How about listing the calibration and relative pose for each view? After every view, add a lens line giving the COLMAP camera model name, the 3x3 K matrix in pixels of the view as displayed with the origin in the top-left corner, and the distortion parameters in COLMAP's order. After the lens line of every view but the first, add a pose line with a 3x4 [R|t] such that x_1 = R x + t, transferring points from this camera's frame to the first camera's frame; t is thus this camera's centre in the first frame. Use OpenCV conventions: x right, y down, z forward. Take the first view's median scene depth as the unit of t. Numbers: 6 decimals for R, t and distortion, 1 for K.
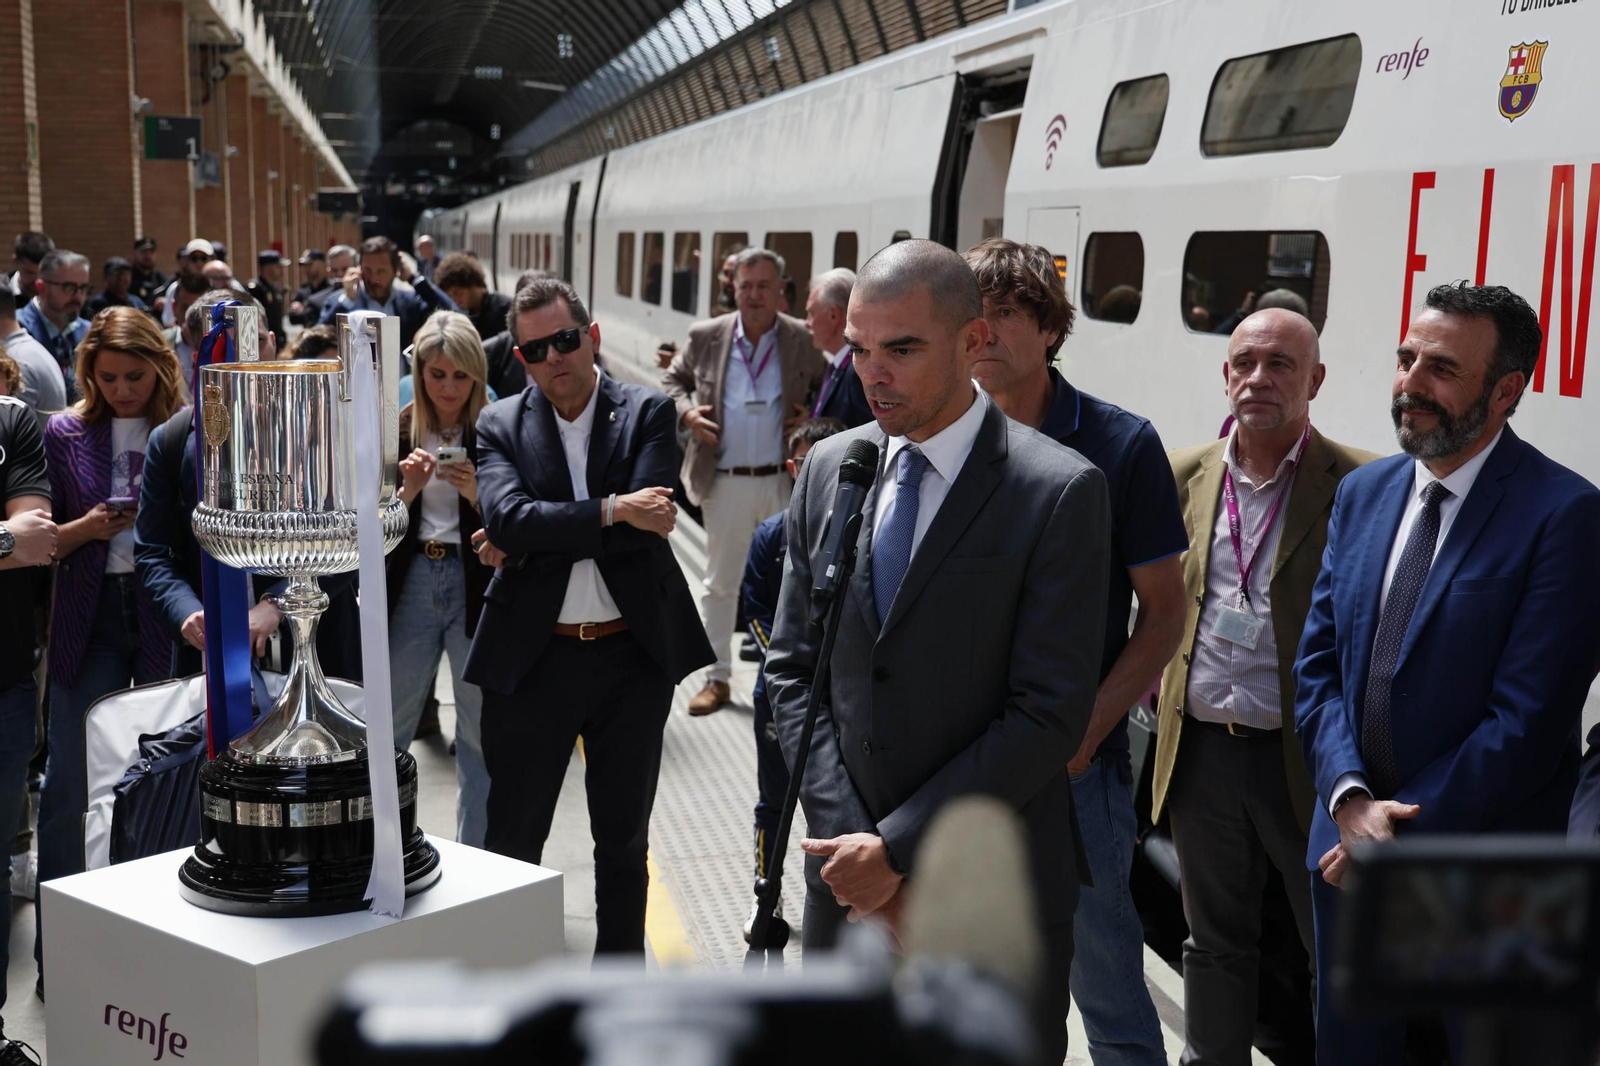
lens RADIAL K [[2162.3, 0, 800.0], [0, 2162.3, 533.0], [0, 0, 1]] dist [0.015418, -0.014014]
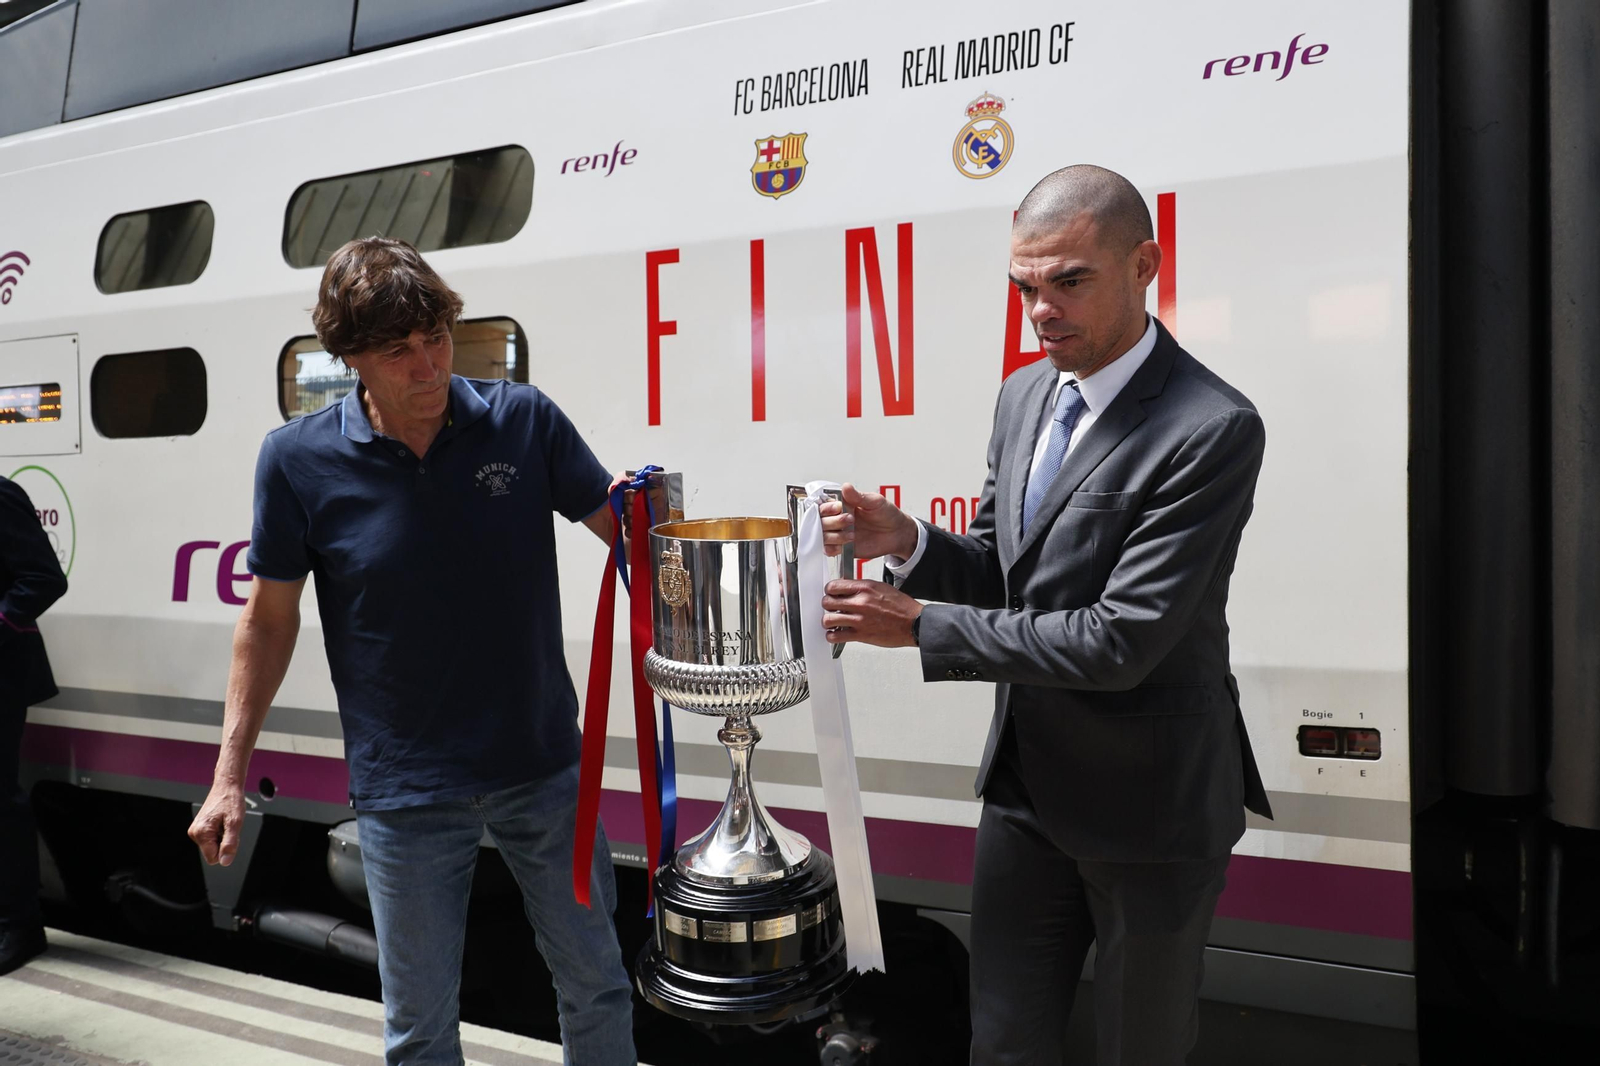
lens RADIAL K [[1311.0, 0, 871.9], [0, 1311.0, 549.9], [0, 0, 1]] dist [-0.002658, -0.000930]
pose [[0.616312, -0.079613, 0.783468, -0.067662], [0.137939, 0.990410, -0.007868, 0.004381], [-0.775328, 0.112919, 0.621383, 0.163920]]
